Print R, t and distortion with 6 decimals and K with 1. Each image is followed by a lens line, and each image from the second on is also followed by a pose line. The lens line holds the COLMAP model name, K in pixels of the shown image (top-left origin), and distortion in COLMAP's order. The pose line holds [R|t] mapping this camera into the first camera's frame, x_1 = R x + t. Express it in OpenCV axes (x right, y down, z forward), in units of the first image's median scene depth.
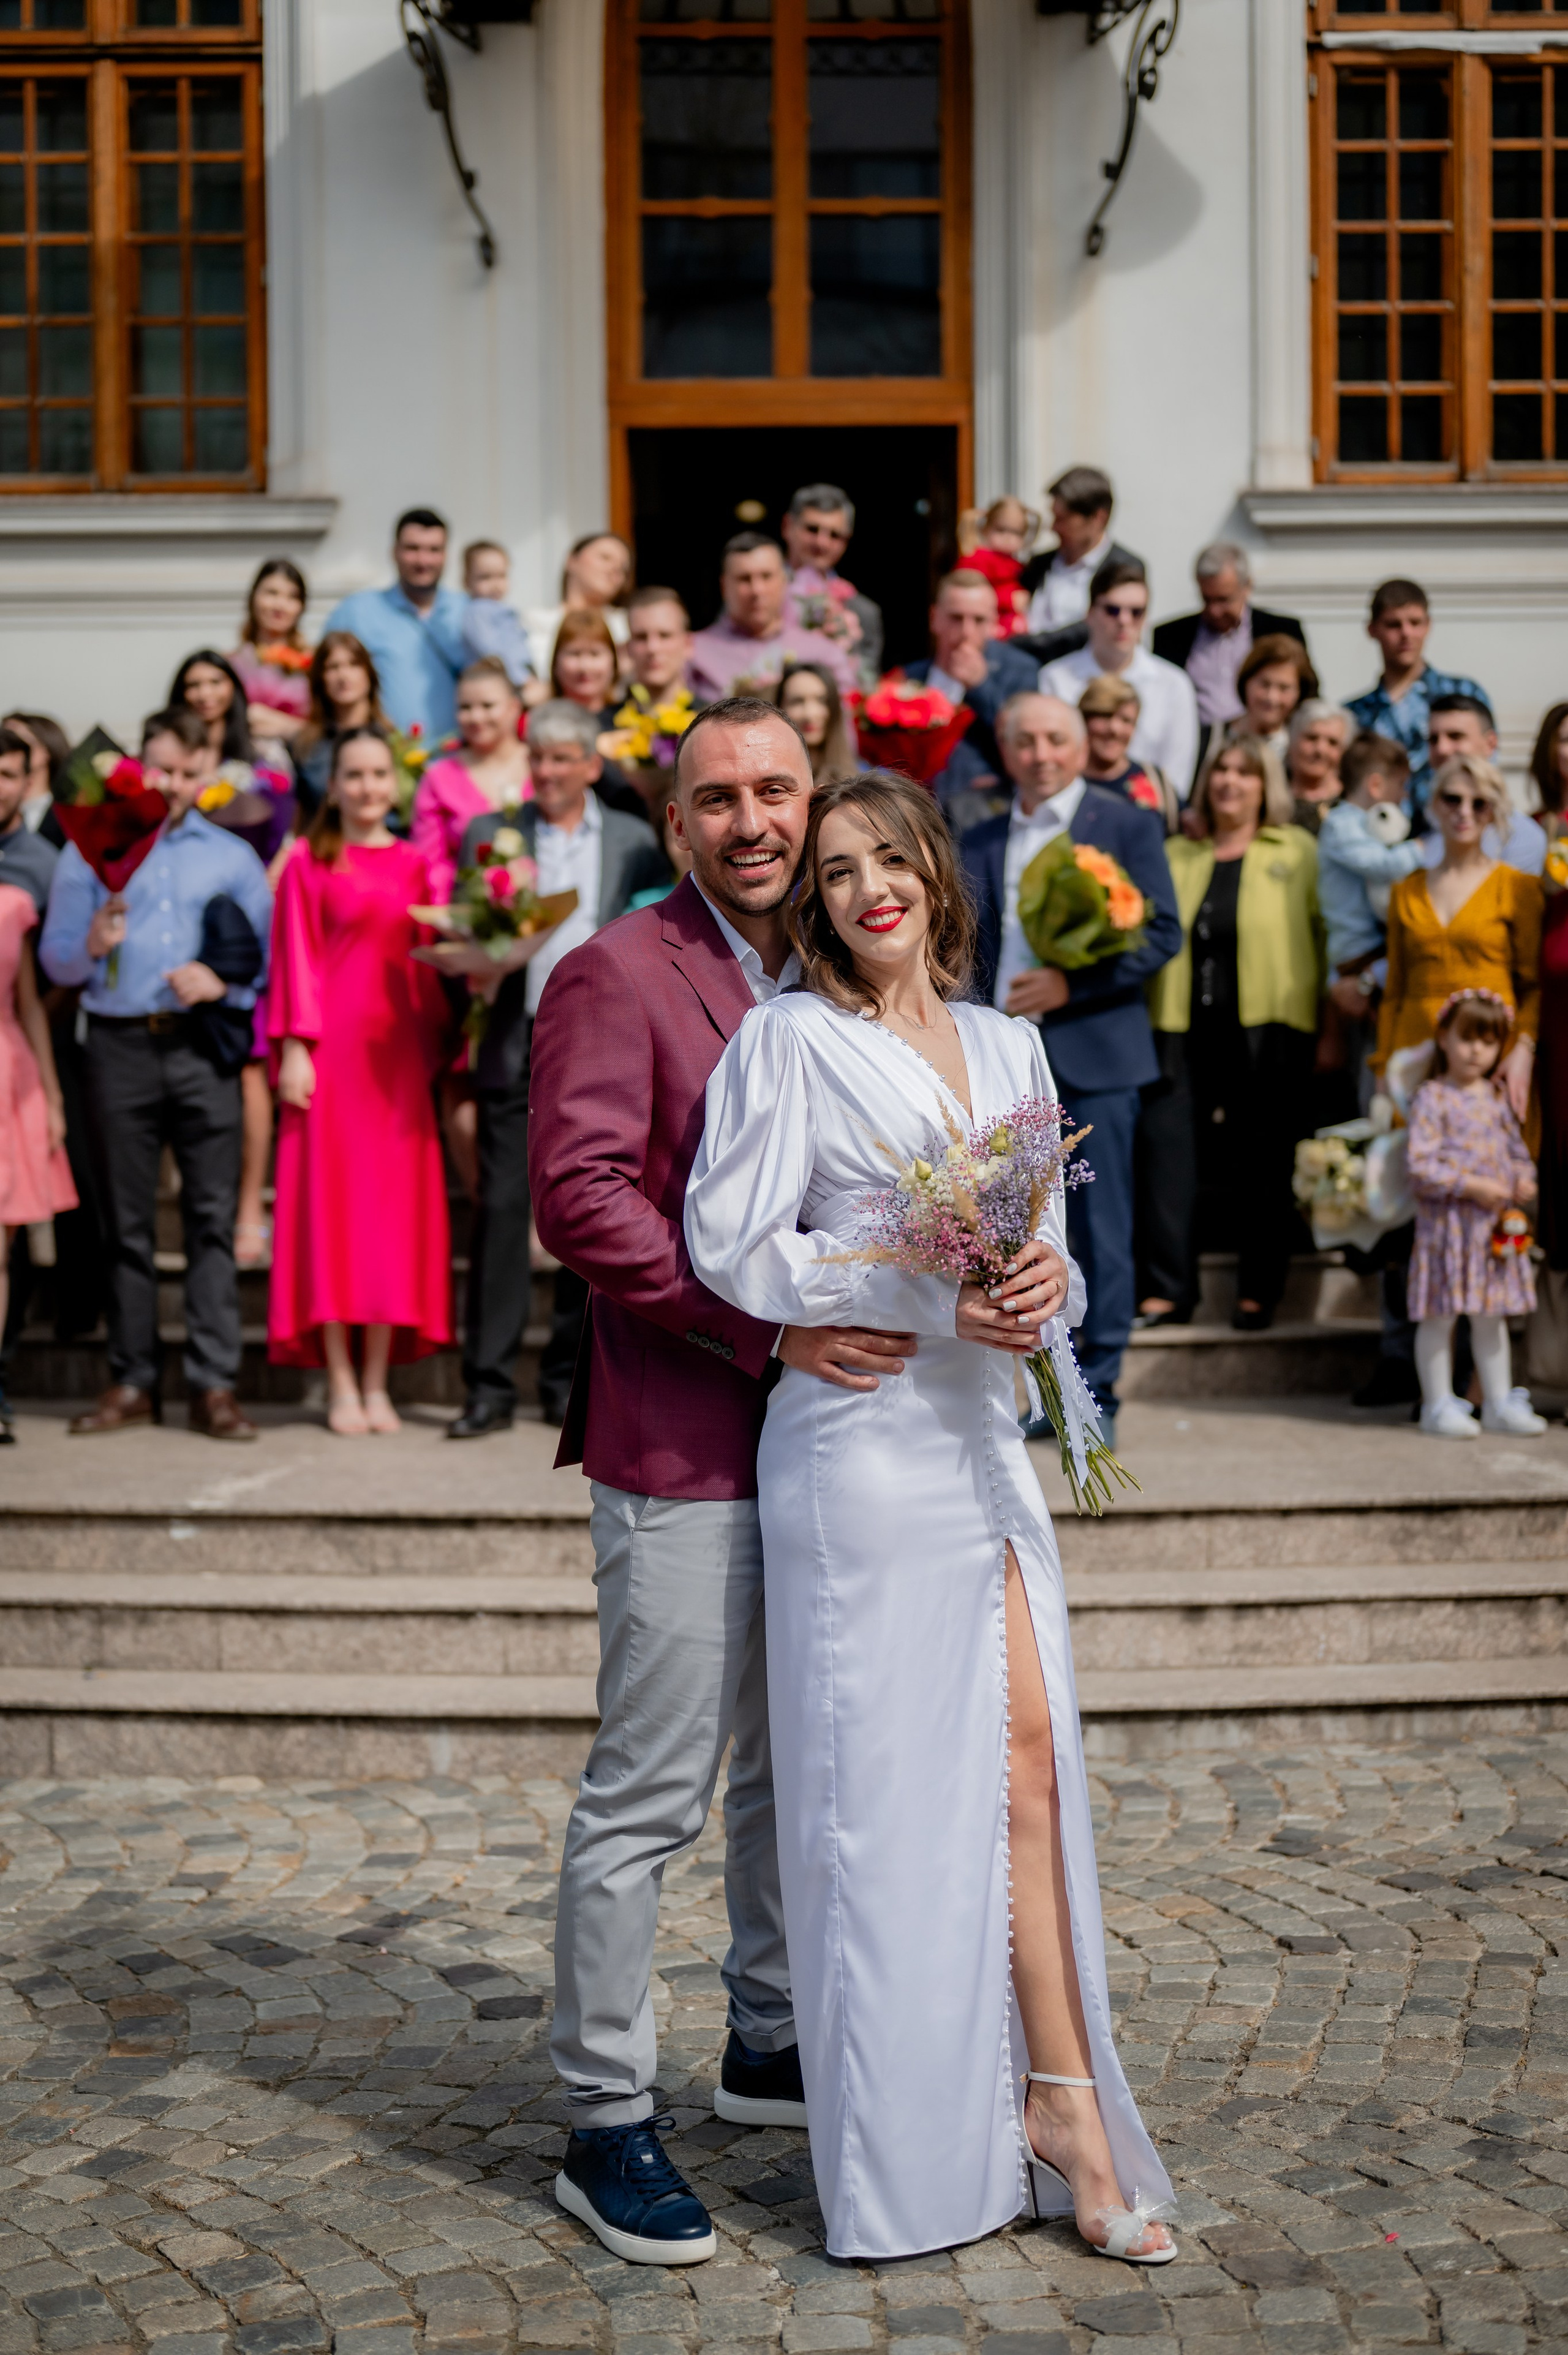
lens RADIAL K [[3470.6, 0, 784.0], [0, 3470.6, 1177.5], [0, 0, 1]] dist [0.117924, 0.014586]
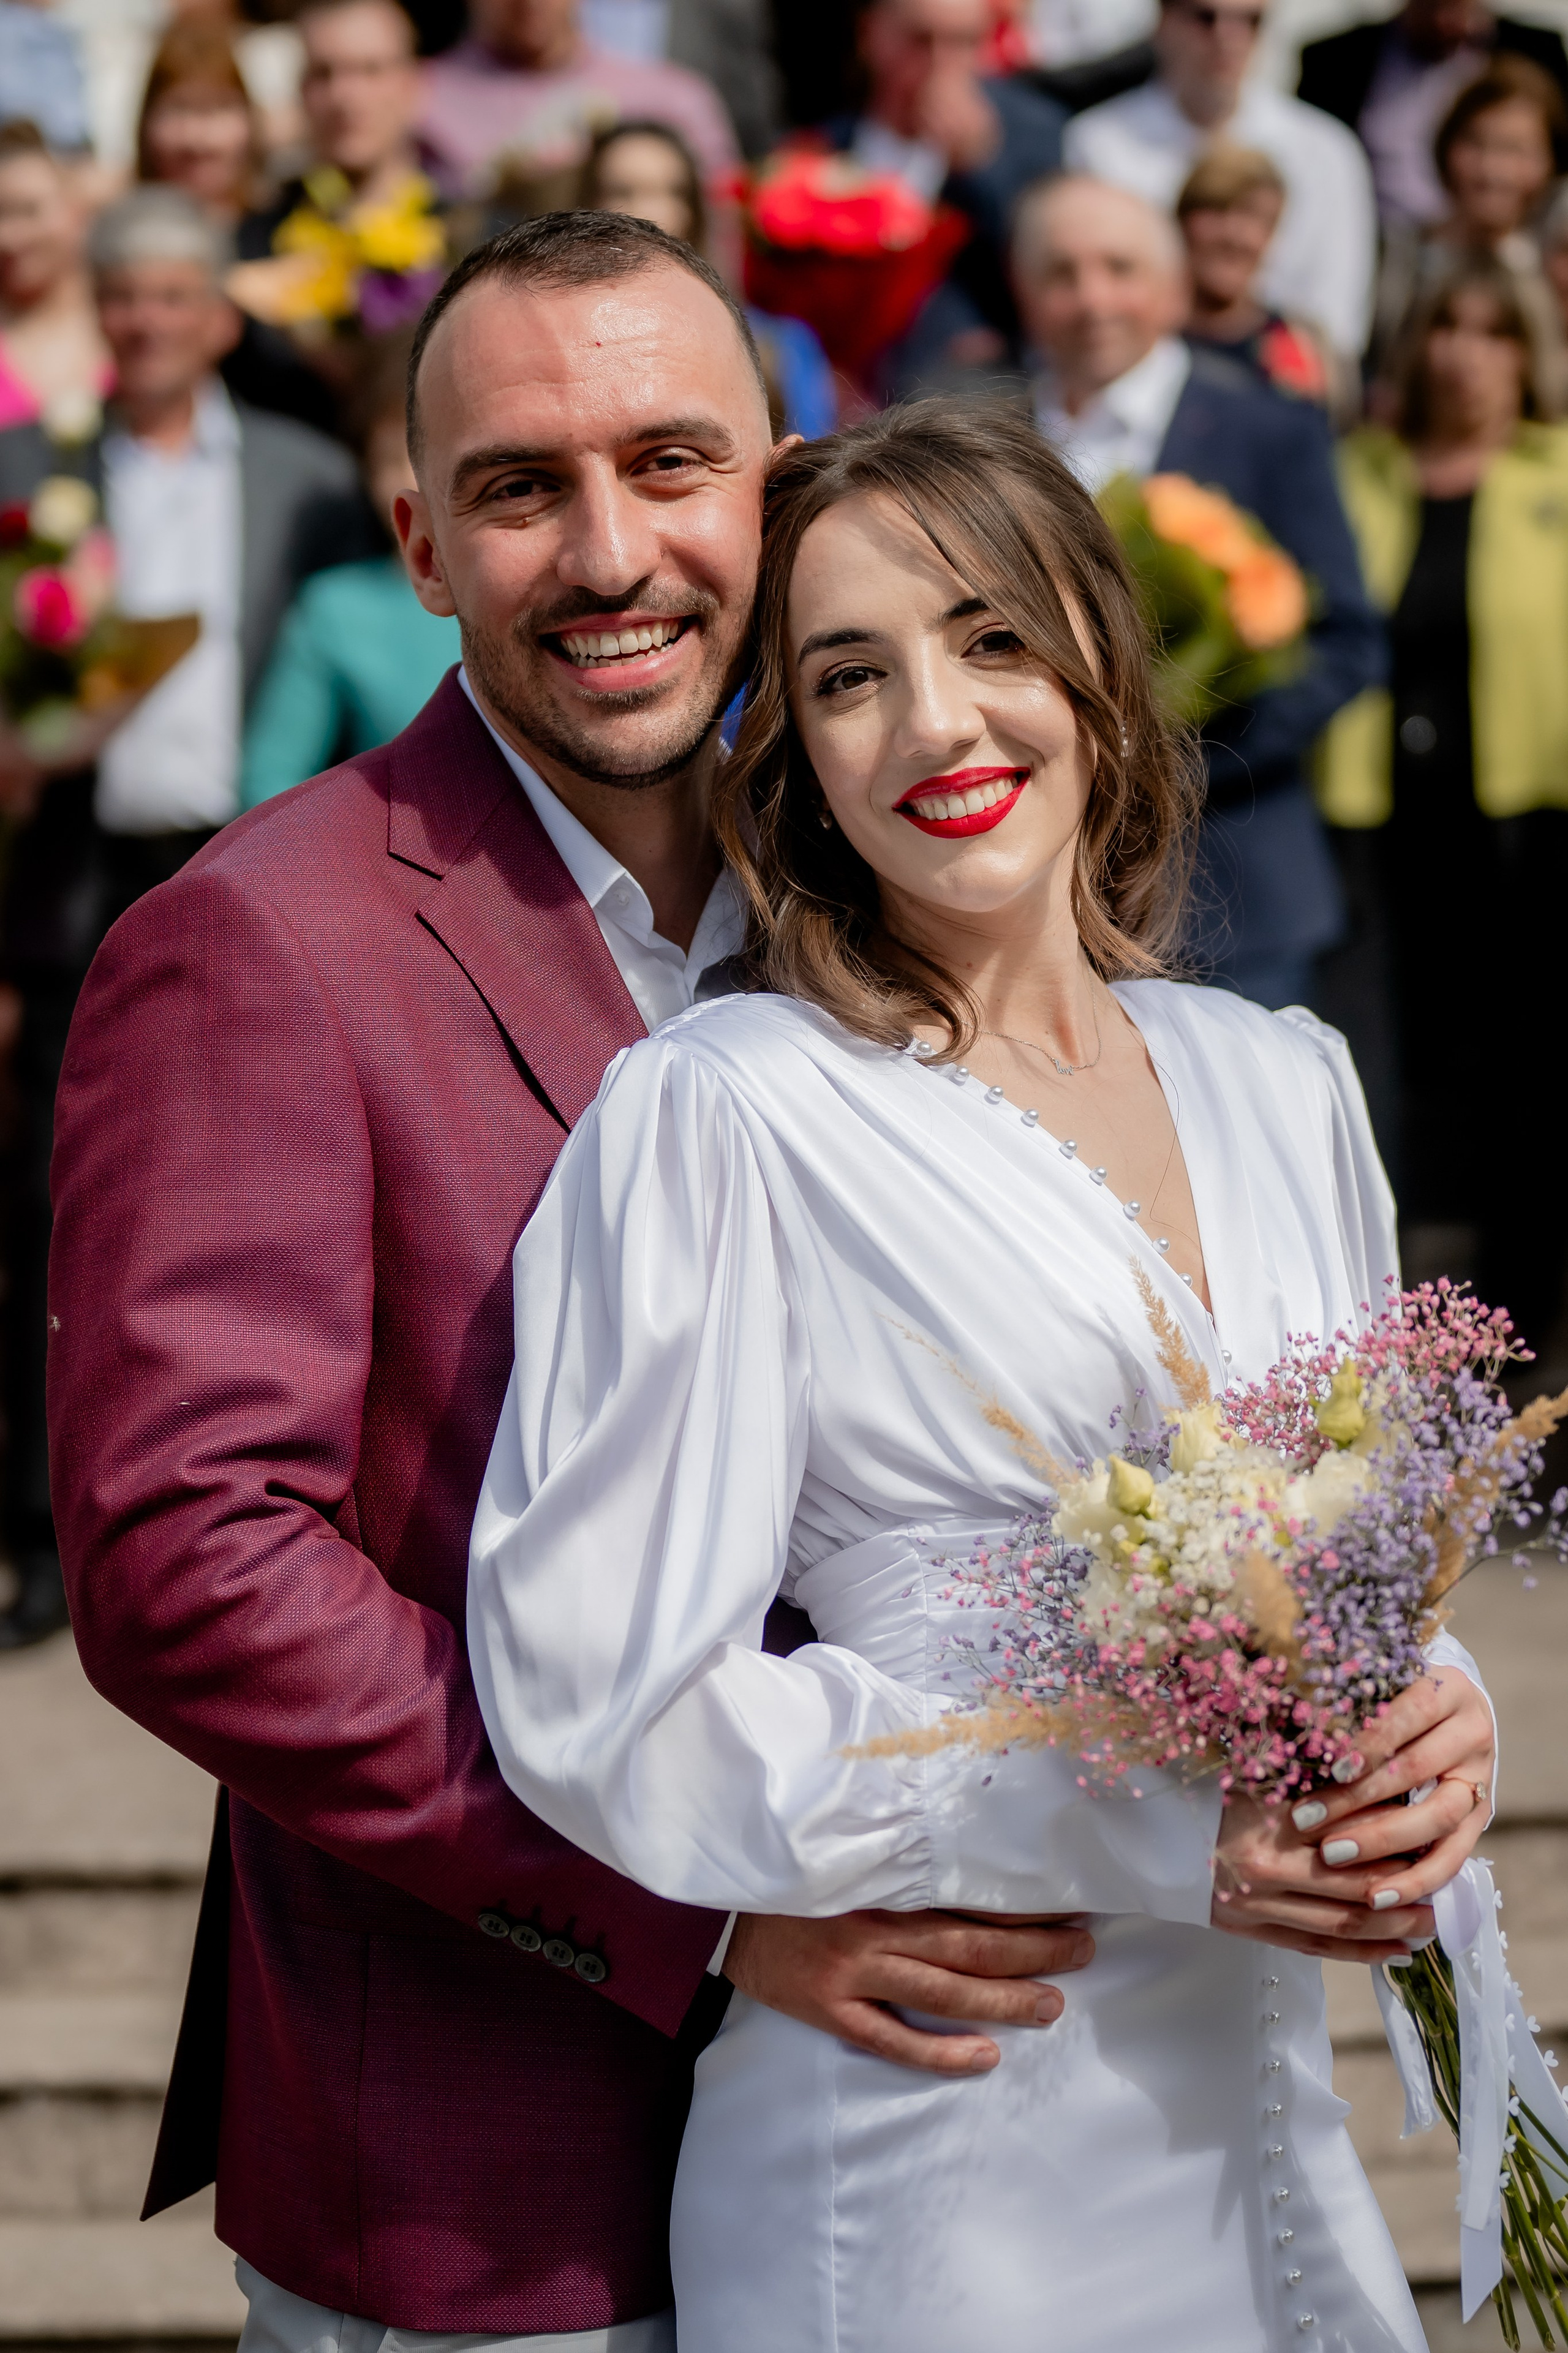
lens RADIAL K [[5425.1, 0, 780.7], [0, 5425.1, 1175.9], [0, 0, 1]] dist [0.293626, -1.041304]
pose [[0.998834, -0.026823, 0.040148, -0.016829], [0.025095, 0.998762, 0.042955, -0.058889], [-0.041250, -0.041897, 0.998270, 0.403213]]
